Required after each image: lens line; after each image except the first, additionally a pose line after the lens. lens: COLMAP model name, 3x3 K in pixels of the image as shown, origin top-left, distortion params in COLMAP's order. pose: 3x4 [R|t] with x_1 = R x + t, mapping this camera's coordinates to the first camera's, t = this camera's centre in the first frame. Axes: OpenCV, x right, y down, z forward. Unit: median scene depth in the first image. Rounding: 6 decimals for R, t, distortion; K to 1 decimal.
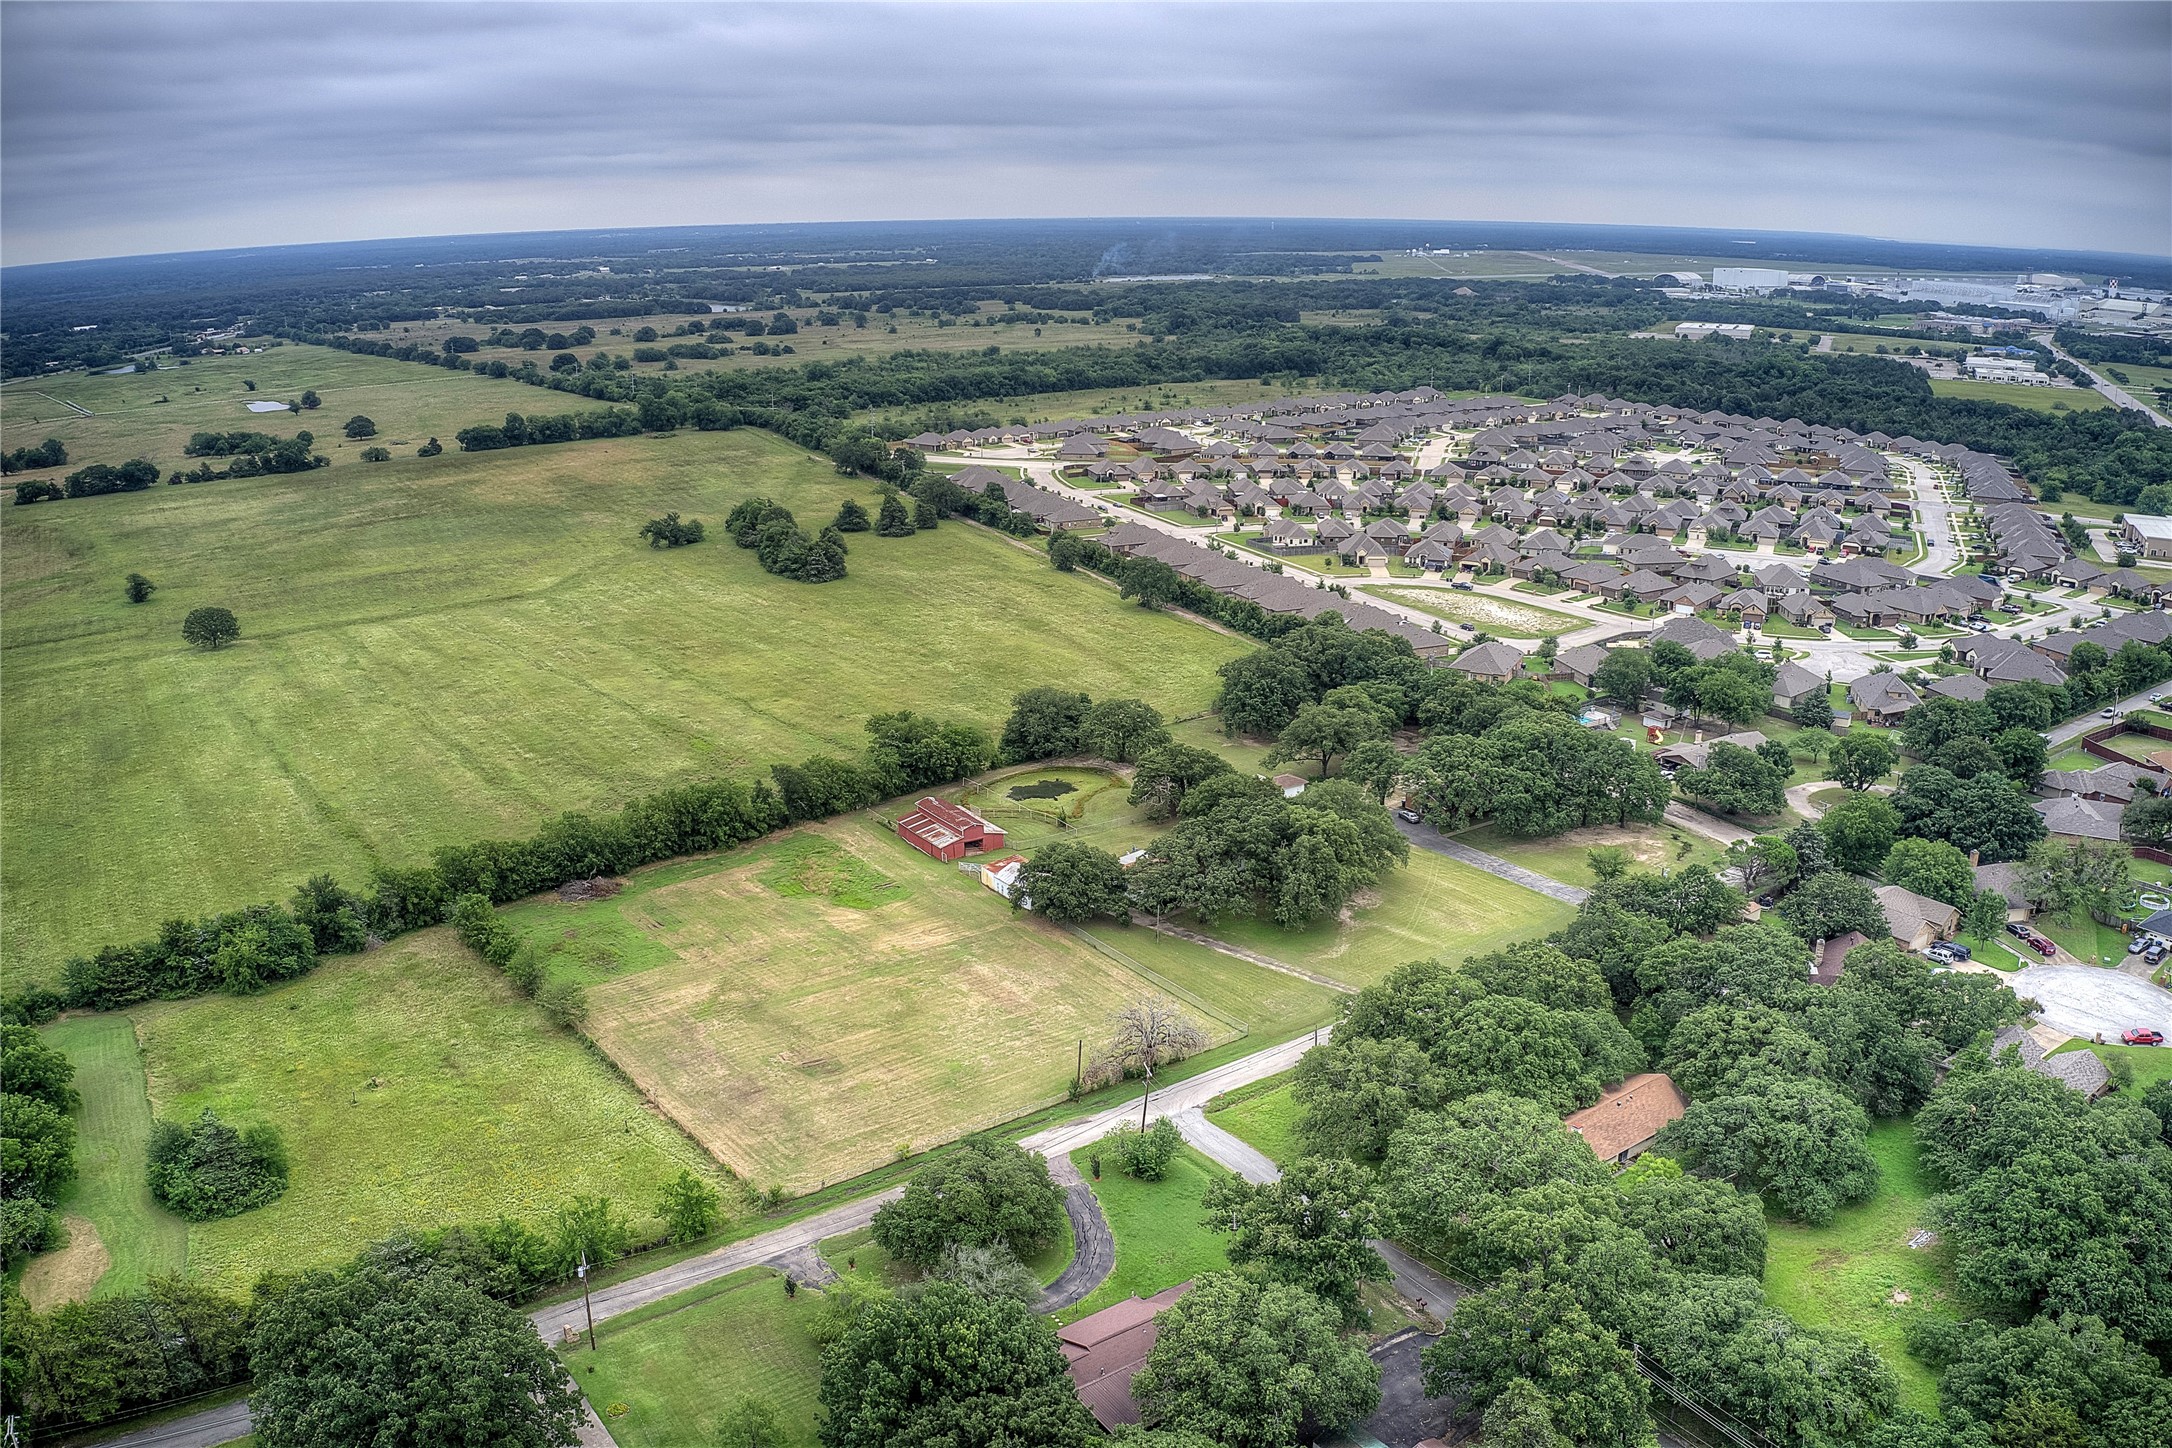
lens RADIAL K [[1720.3, 0, 1086.0], [0, 1720.3, 724.0], [0, 0, 1]] dist [-0.183255, 0.032438]
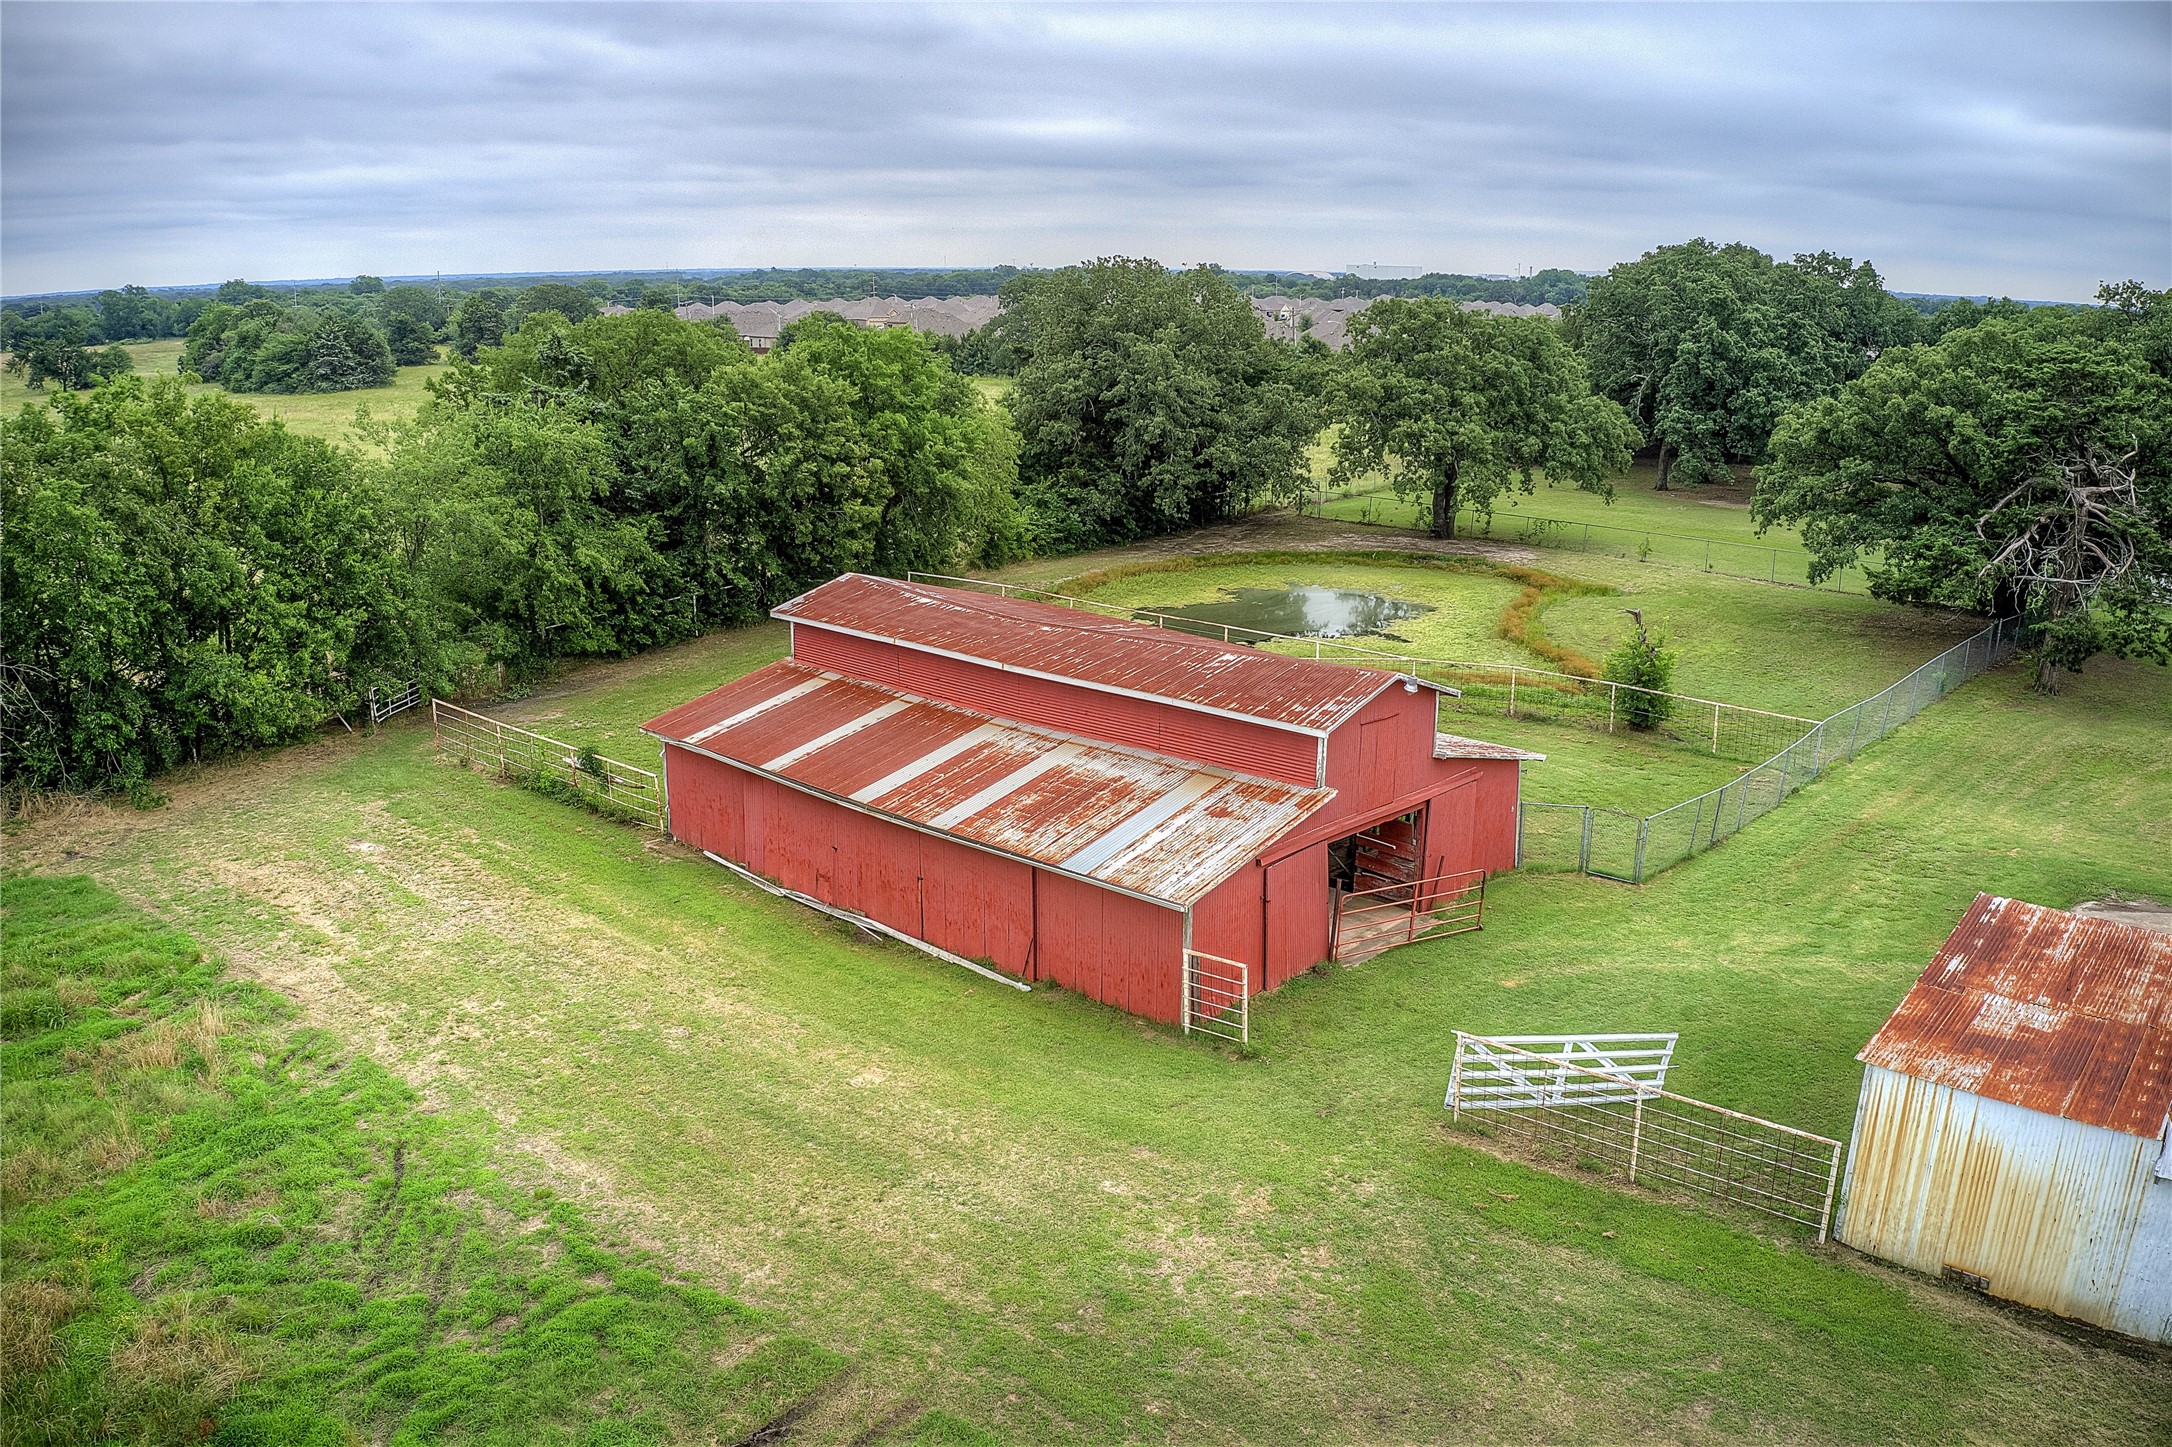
lens RADIAL K [[1720.3, 0, 1086.0], [0, 1720.3, 723.5], [0, 0, 1]] dist [-0.183255, 0.032438]
pose [[0.972585, -0.051310, 0.226818, -0.107322], [0.057774, 0.998088, -0.021947, 0.060304], [-0.225258, 0.034450, 0.973690, 0.862867]]
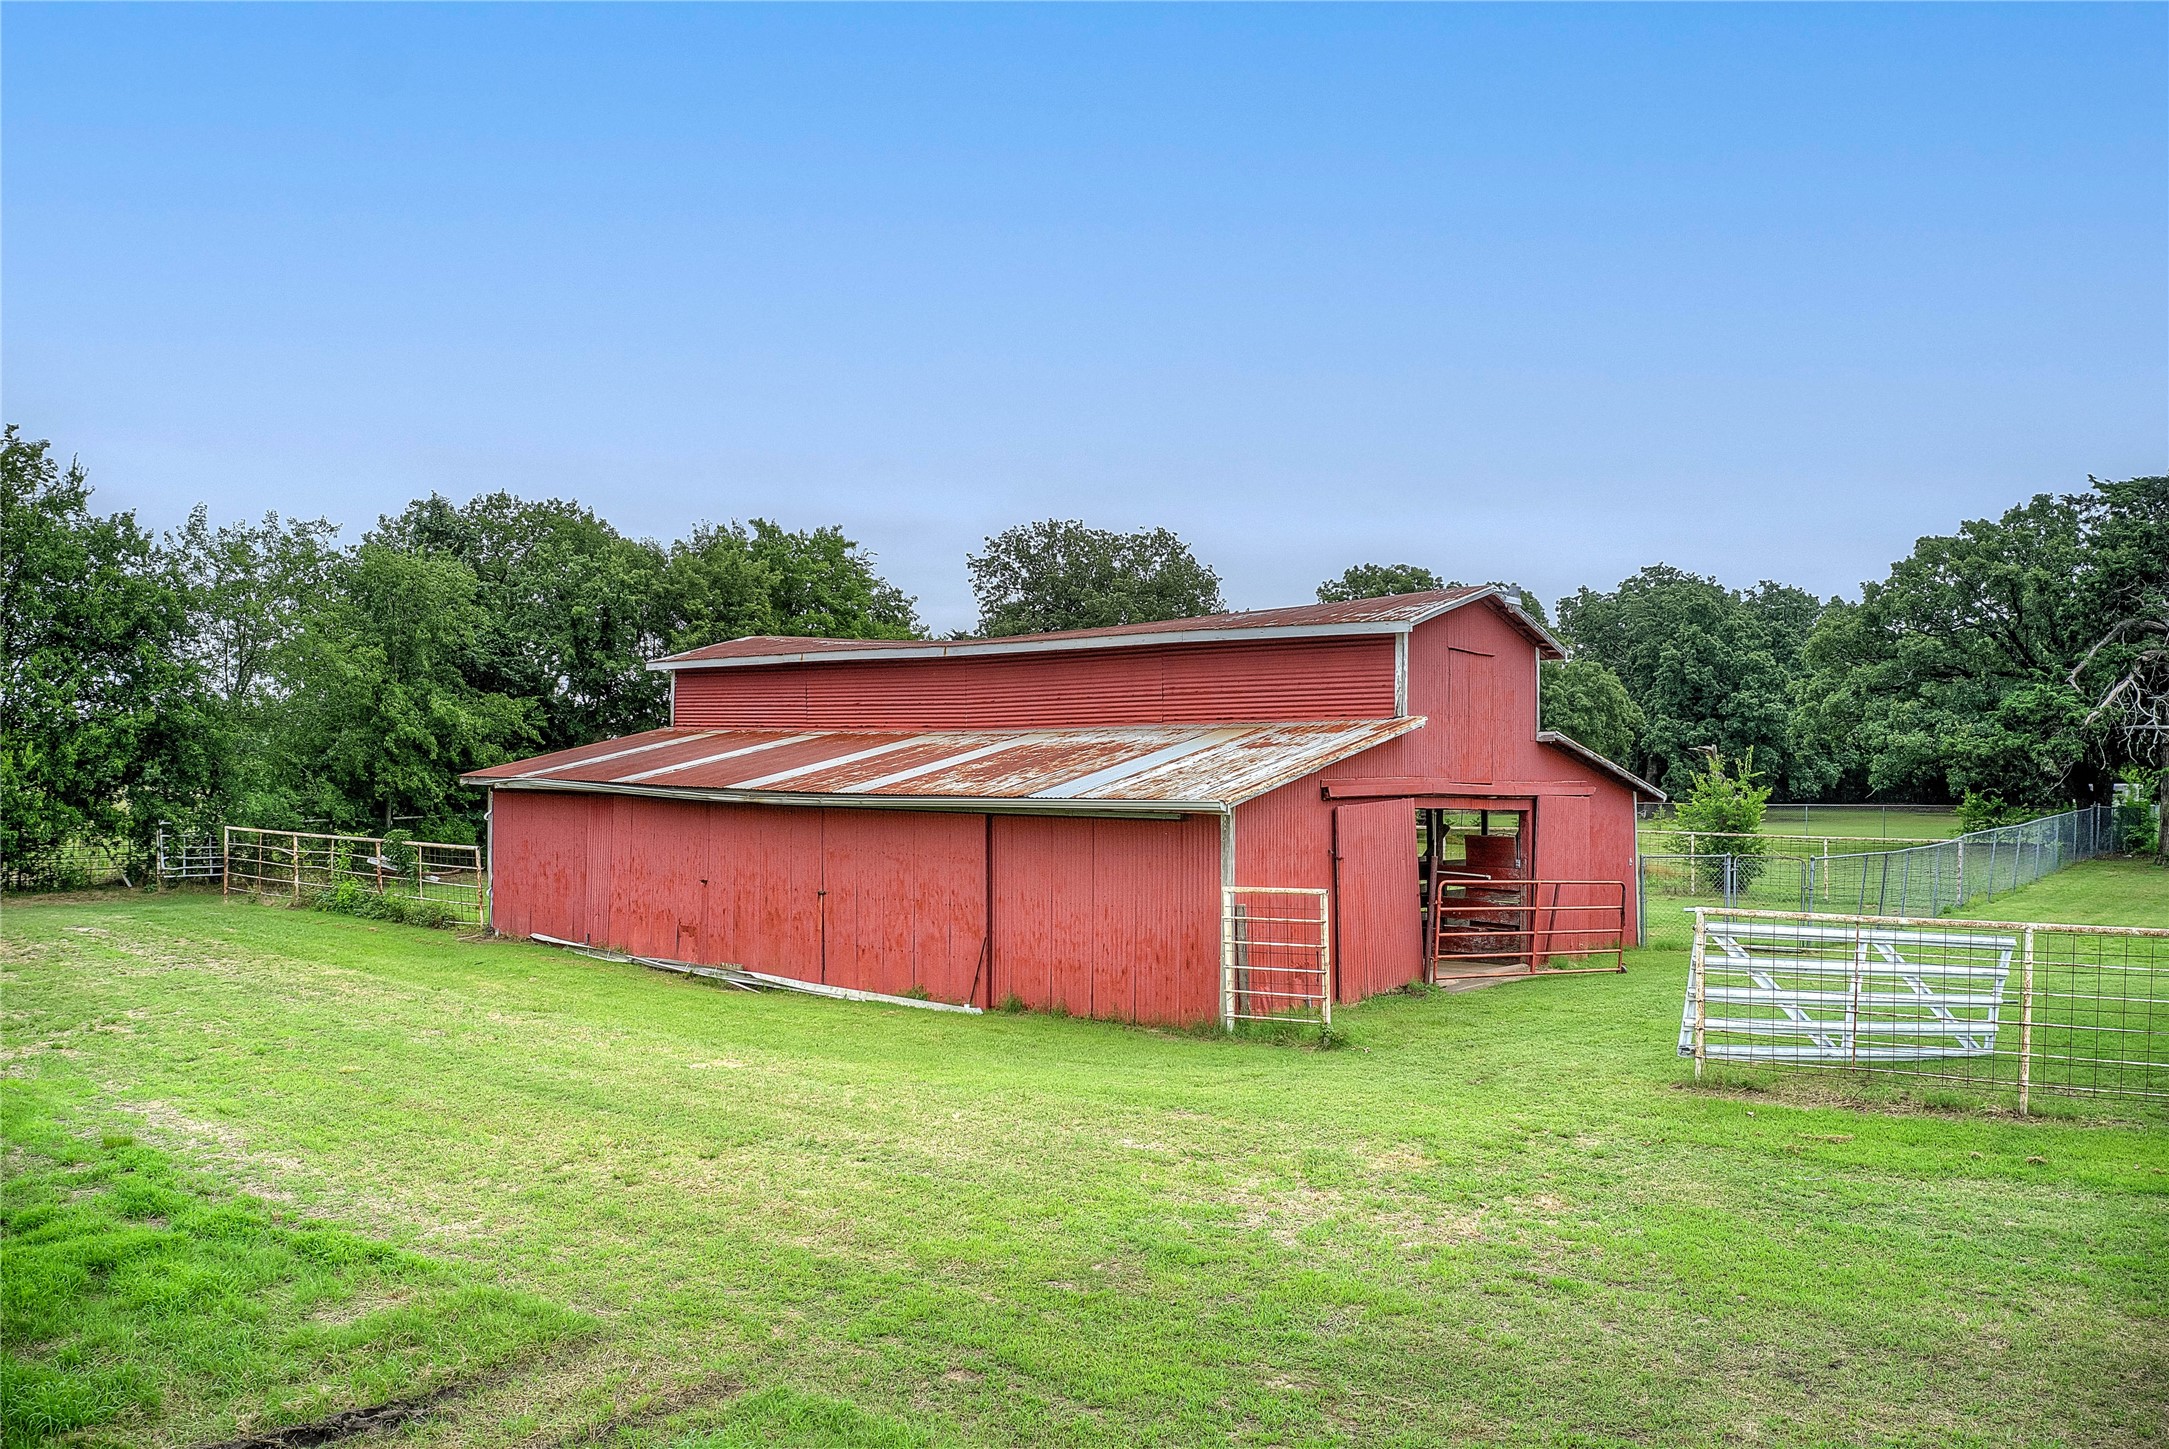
lens RADIAL K [[1717.9, 0, 1084.5], [0, 1717.9, 724.5], [0, 0, 1]] dist [-0.183255, 0.032438]
pose [[0.963634, 0.014279, 0.266844, -0.101879], [0.067510, 0.953171, -0.294801, 0.085111], [-0.258557, 0.302095, 0.917544, 0.901059]]
